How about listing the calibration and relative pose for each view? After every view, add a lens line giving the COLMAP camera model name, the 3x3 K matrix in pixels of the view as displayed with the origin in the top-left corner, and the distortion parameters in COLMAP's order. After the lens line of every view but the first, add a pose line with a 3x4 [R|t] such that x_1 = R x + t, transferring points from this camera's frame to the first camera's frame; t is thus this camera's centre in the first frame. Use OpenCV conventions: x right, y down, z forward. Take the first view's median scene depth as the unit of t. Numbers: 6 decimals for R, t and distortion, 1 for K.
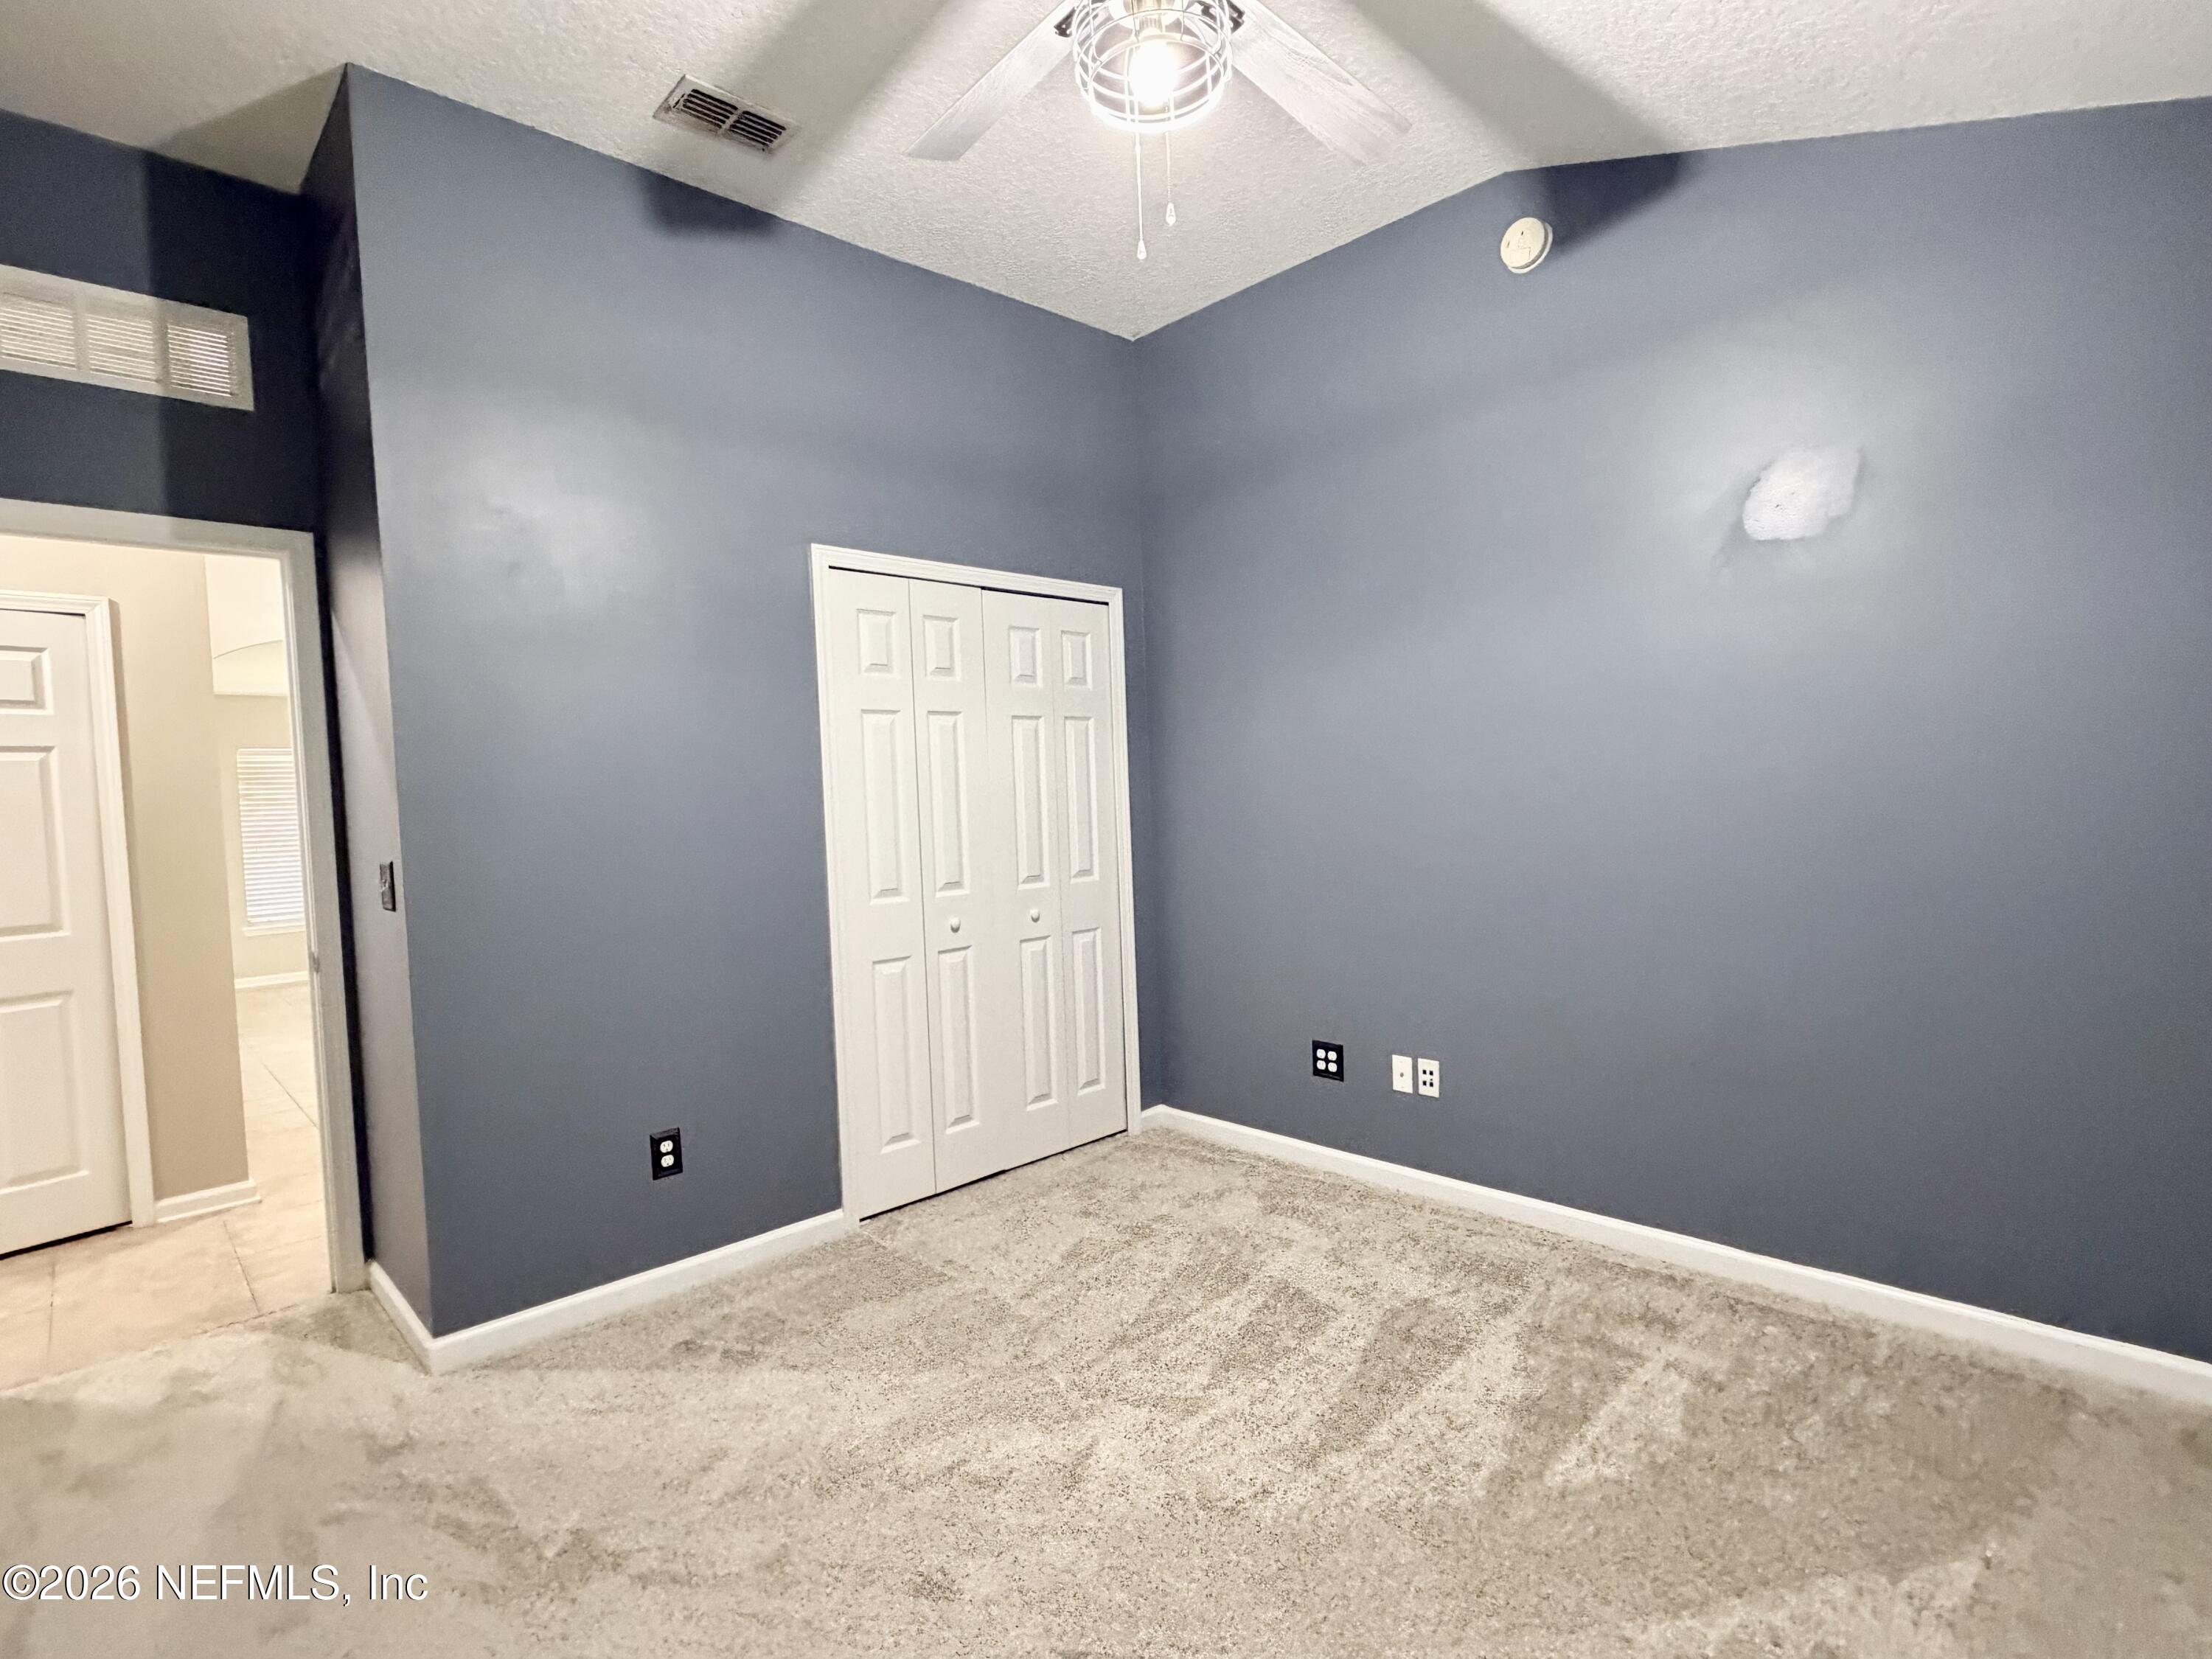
lens RADIAL K [[1089.2, 0, 1108.8], [0, 1089.2, 832.4], [0, 0, 1]] dist [-0.000325, 0.000551]
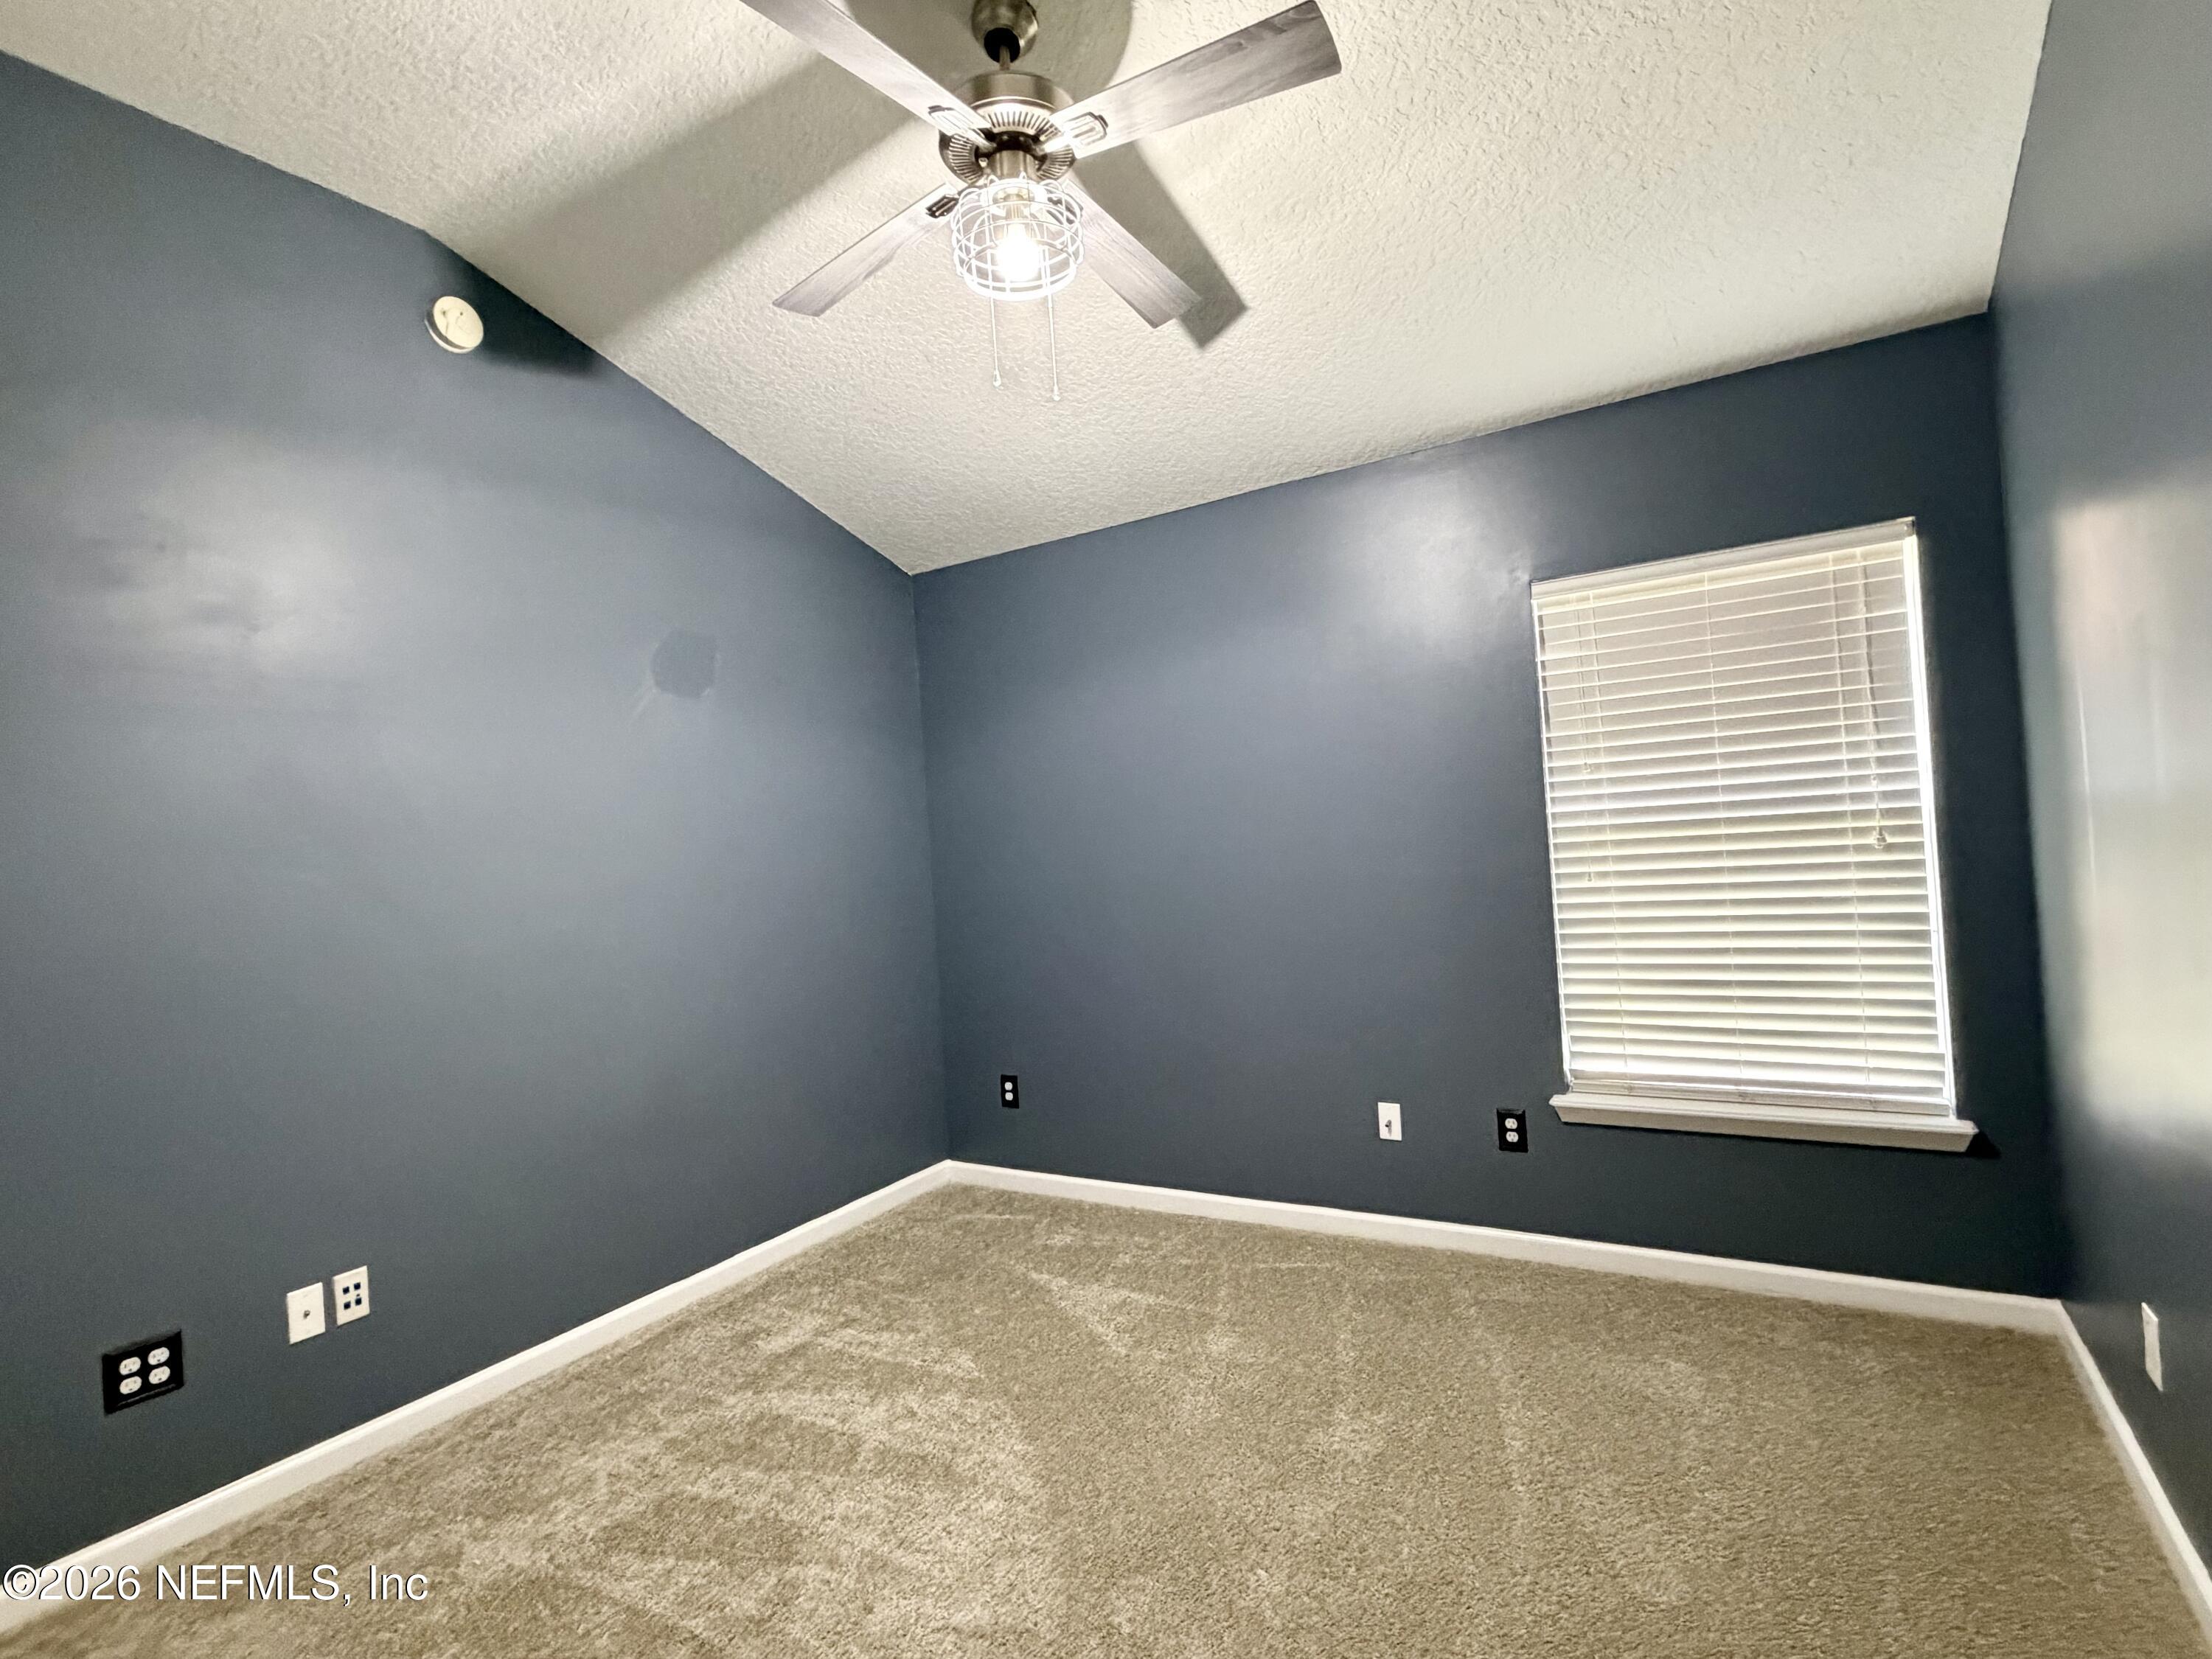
lens RADIAL K [[1089.2, 0, 1108.8], [0, 1089.2, 832.4], [0, 0, 1]] dist [-0.000325, 0.000551]
pose [[-0.265357, 0.056301, 0.962505, -0.751721], [0.098467, 0.994656, -0.031035, -0.022102], [-0.959109, 0.086540, -0.269482, 0.868678]]
